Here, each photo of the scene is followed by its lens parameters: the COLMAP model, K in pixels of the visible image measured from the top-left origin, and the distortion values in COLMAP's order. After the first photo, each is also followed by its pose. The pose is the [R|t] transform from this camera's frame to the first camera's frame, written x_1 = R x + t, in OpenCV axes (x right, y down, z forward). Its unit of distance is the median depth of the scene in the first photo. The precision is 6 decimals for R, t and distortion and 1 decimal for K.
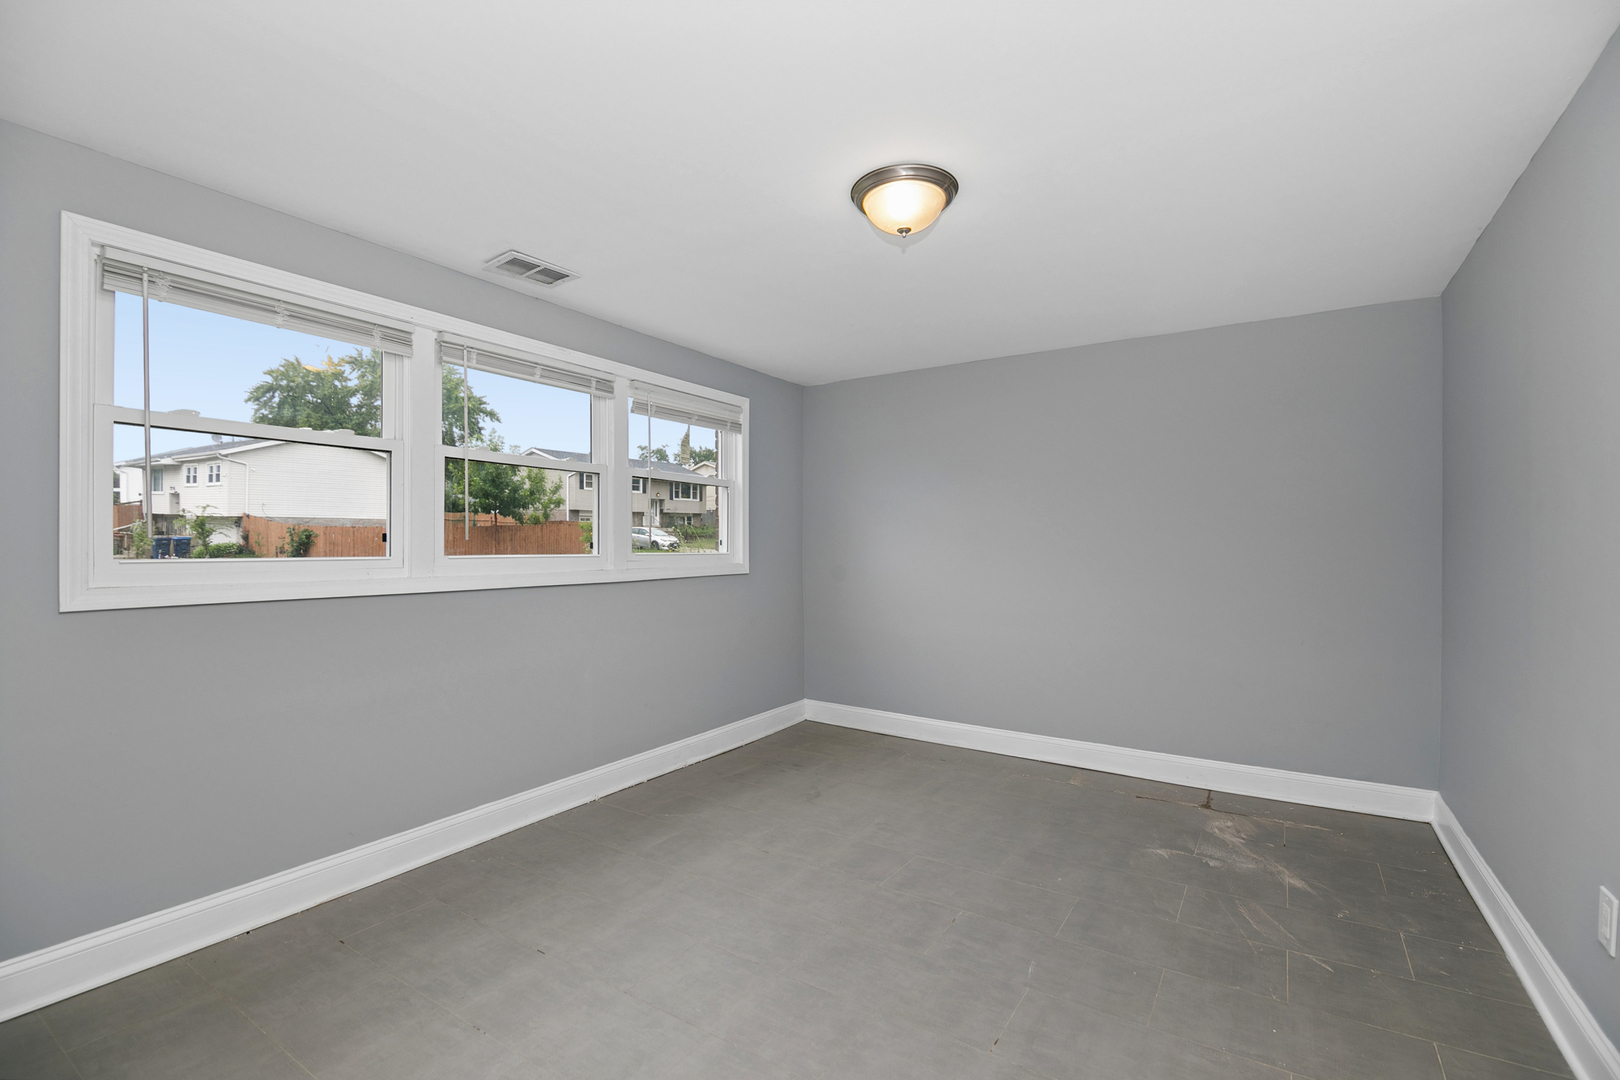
lens RADIAL K [[727.3, 0, 806.5], [0, 727.3, 546.7], [0, 0, 1]] dist [-0.010308, -0.001361]
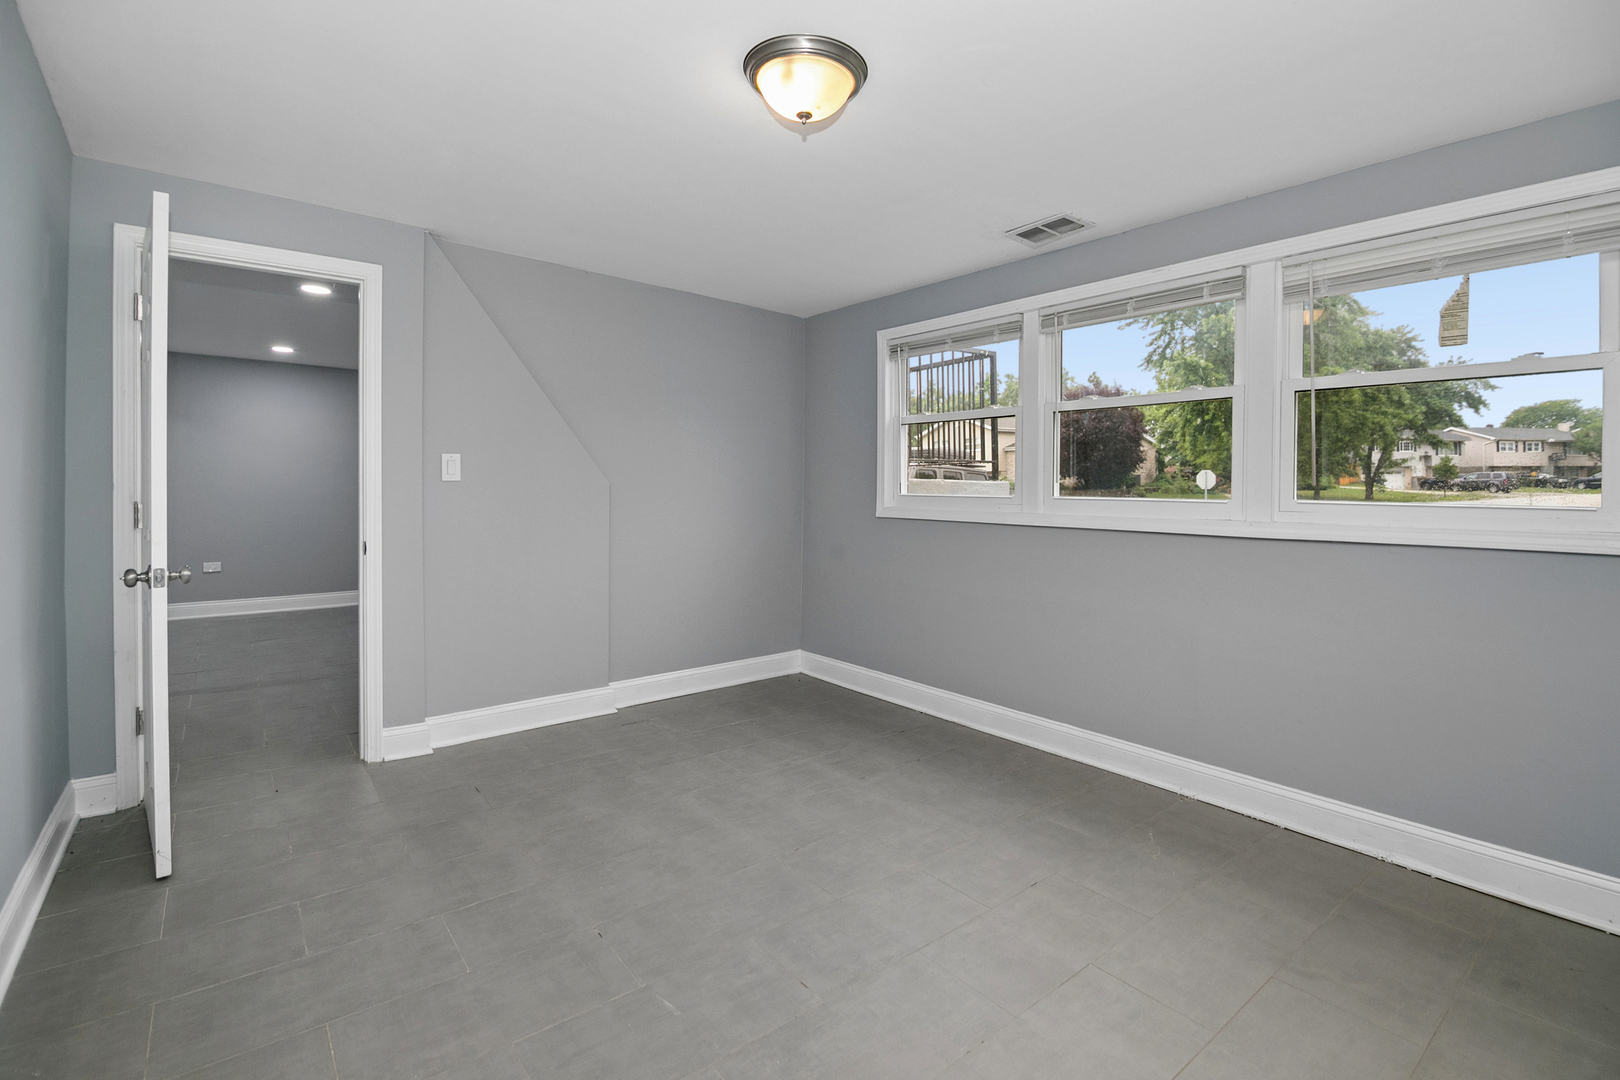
lens RADIAL K [[727.3, 0, 821.8], [0, 727.3, 490.6], [0, 0, 1]] dist [-0.010308, -0.001361]
pose [[-0.300136, 0.000533, -0.953896, 0.716033], [-0.013277, 0.999901, 0.004736, 0.002242], [0.953804, 0.014086, -0.300100, 0.973453]]
